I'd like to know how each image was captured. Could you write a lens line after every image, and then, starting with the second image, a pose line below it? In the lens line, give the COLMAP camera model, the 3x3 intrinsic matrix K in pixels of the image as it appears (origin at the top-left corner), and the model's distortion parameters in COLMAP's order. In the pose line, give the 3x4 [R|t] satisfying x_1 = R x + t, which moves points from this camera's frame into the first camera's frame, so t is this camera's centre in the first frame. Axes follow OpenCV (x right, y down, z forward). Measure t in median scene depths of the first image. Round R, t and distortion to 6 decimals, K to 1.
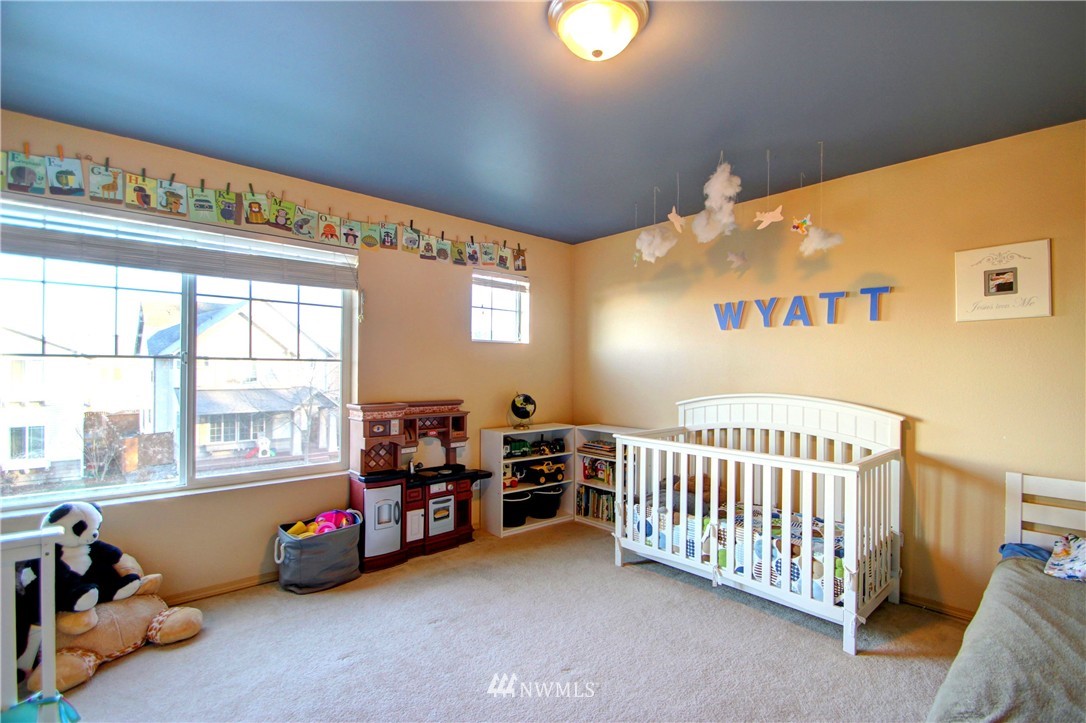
lens RADIAL K [[505.9, 0, 551.1], [0, 505.9, 369.6], [0, 0, 1]] dist [0.008963, -0.013878]
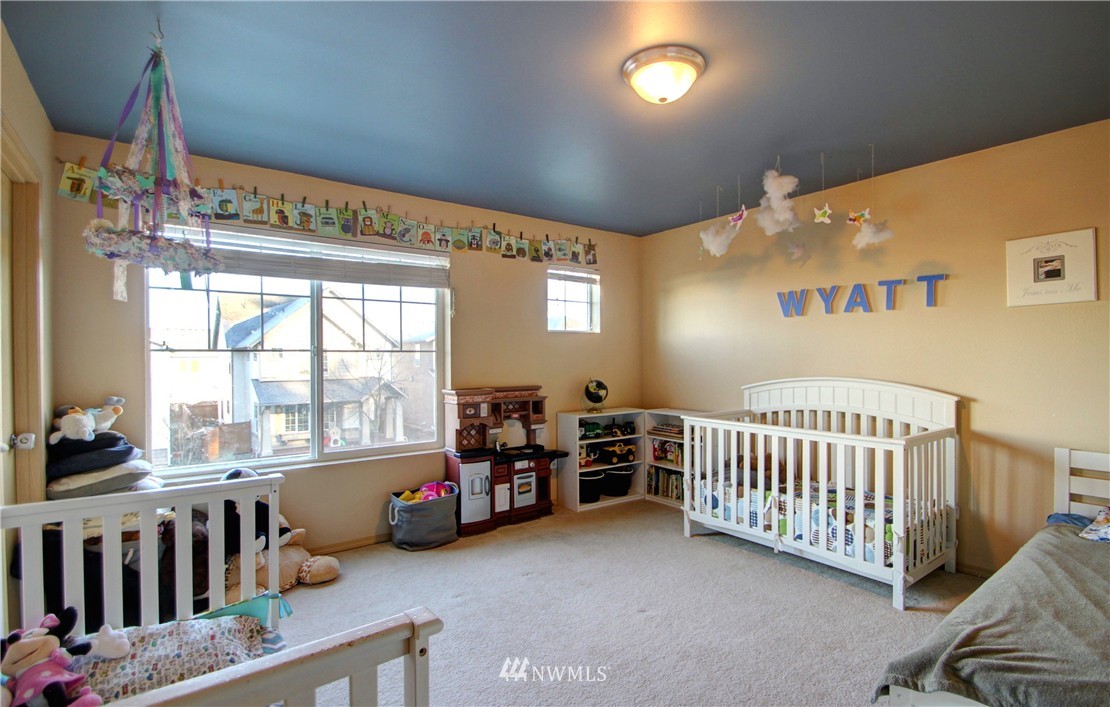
lens RADIAL K [[523.6, 0, 572.0], [0, 523.6, 360.6], [0, 0, 1]] dist [0.001192, -0.000301]
pose [[0.996294, -0.012006, -0.085175, -0.014587], [0.012543, 0.999905, 0.005769, 0.000143], [0.085098, -0.006816, 0.996349, -0.153396]]
